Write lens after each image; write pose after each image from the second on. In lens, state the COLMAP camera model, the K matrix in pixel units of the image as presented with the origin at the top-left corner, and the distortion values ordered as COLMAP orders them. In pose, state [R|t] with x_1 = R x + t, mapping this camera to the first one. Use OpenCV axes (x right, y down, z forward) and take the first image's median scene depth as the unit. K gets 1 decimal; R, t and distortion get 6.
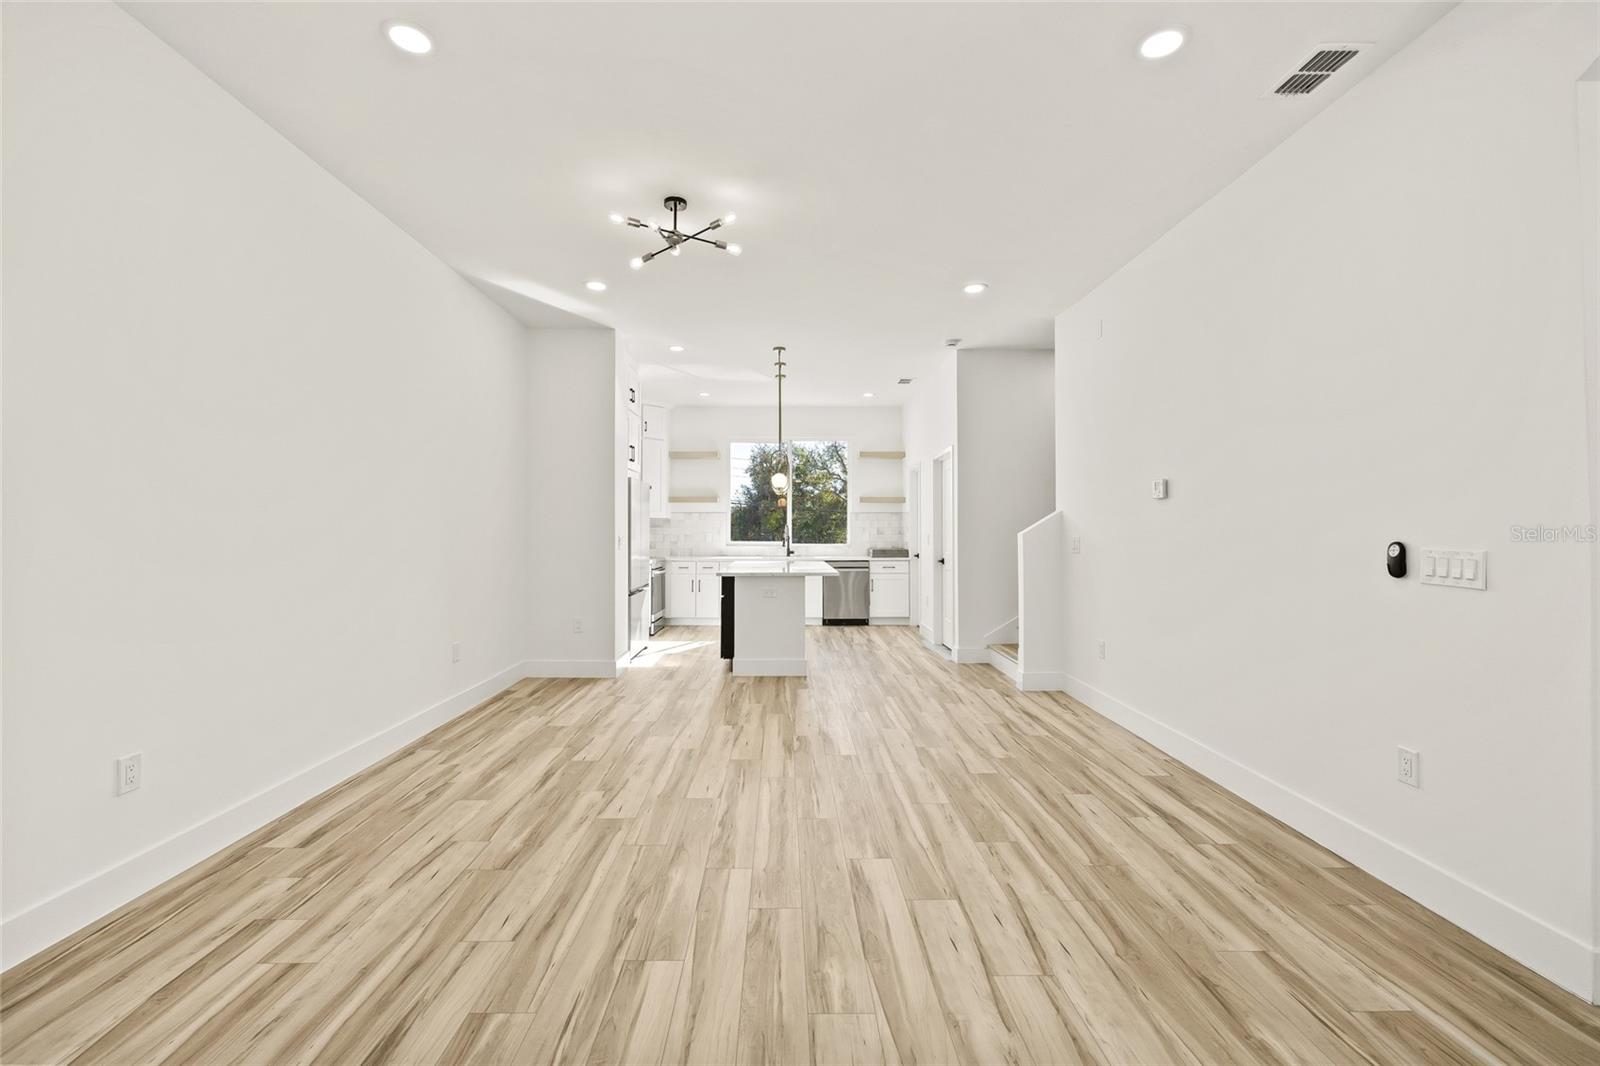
lens RADIAL K [[691.9, 0, 790.3], [0, 691.9, 525.4], [0, 0, 1]] dist [-0.003776, 0.001813]
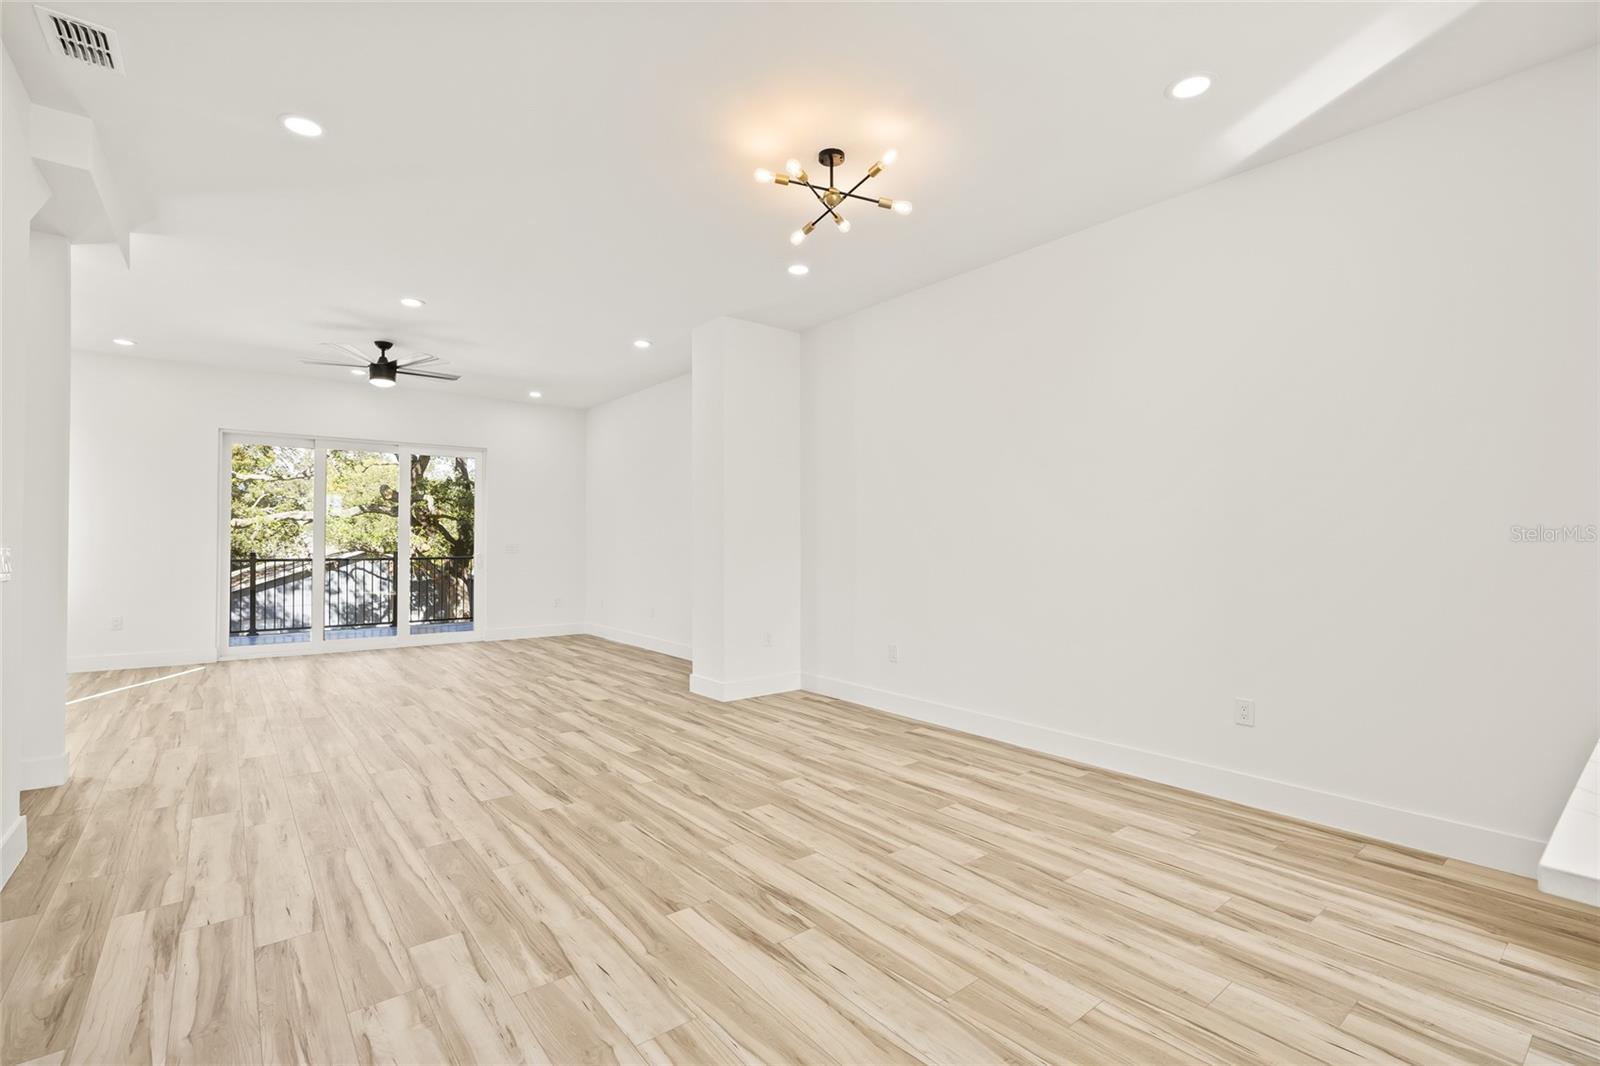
lens RADIAL K [[712.1, 0, 817.4], [0, 712.1, 539.2], [0, 0, 1]] dist [0.000654, 0.000669]
pose [[-0.773691, -0.005767, -0.633537, 0.421494], [0.000185, 0.999956, -0.009328, 0.015194], [0.633563, -0.007335, -0.773657, 1.705094]]
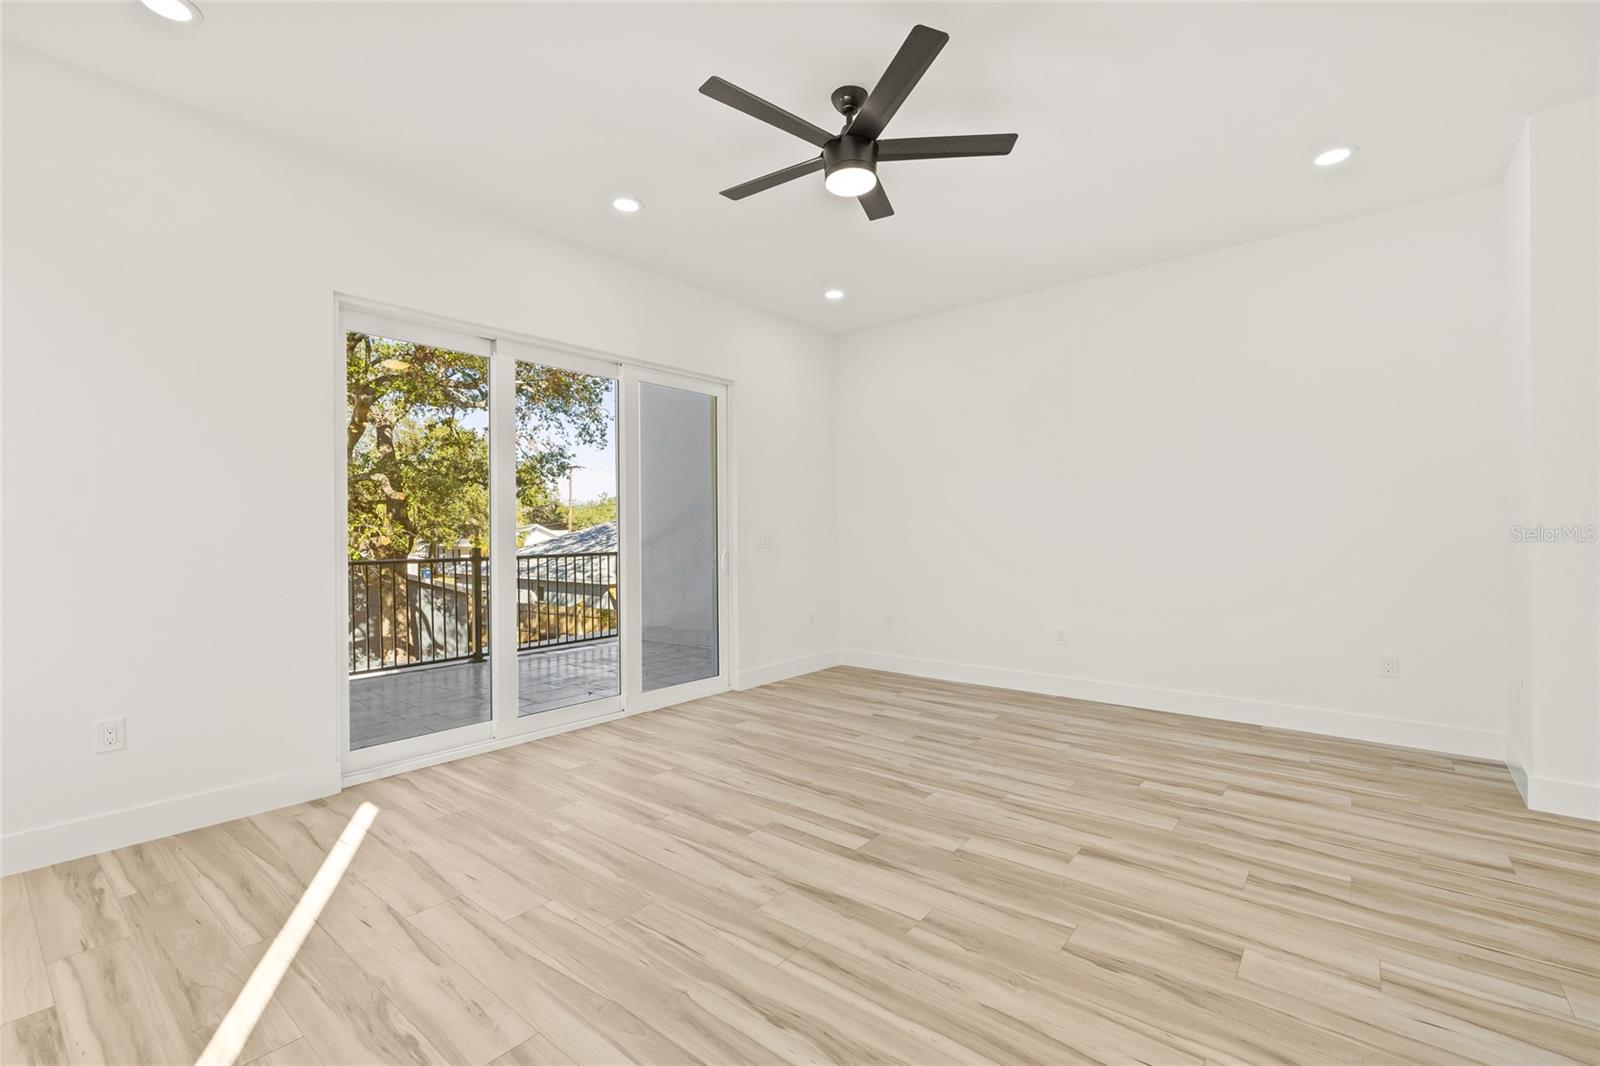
lens RADIAL K [[691.9, 0, 807.3], [0, 691.9, 527.9], [0, 0, 1]] dist [-0.003776, 0.001813]
pose [[-0.642486, -0.002508, -0.766294, 0.752344], [0.010749, 0.999867, -0.012285, 0.028025], [0.766222, -0.016130, -0.642373, 0.084998]]
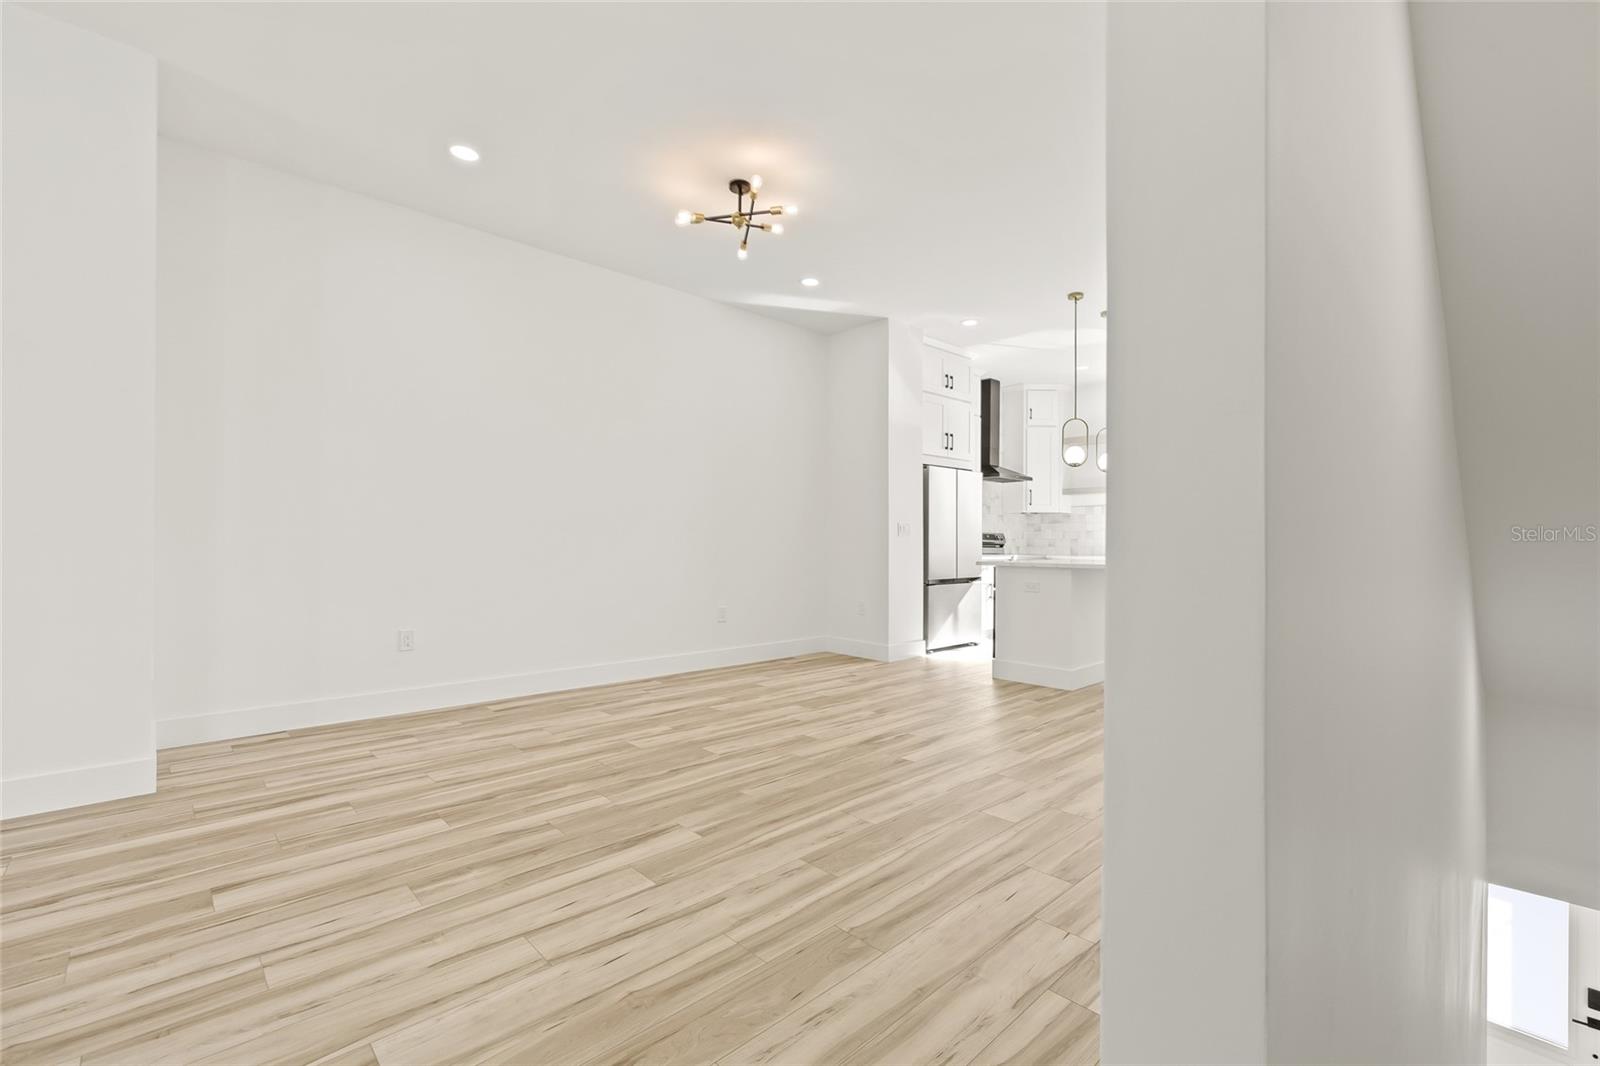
lens RADIAL K [[691.9, 0, 804.1], [0, 691.9, 551.3], [0, 0, 1]] dist [-0.003776, 0.001813]
pose [[0.683689, 0.014243, -0.729635, 0.673510], [-0.001992, 0.999842, 0.017651, 0.066220], [0.729771, -0.010615, 0.683609, 0.358072]]
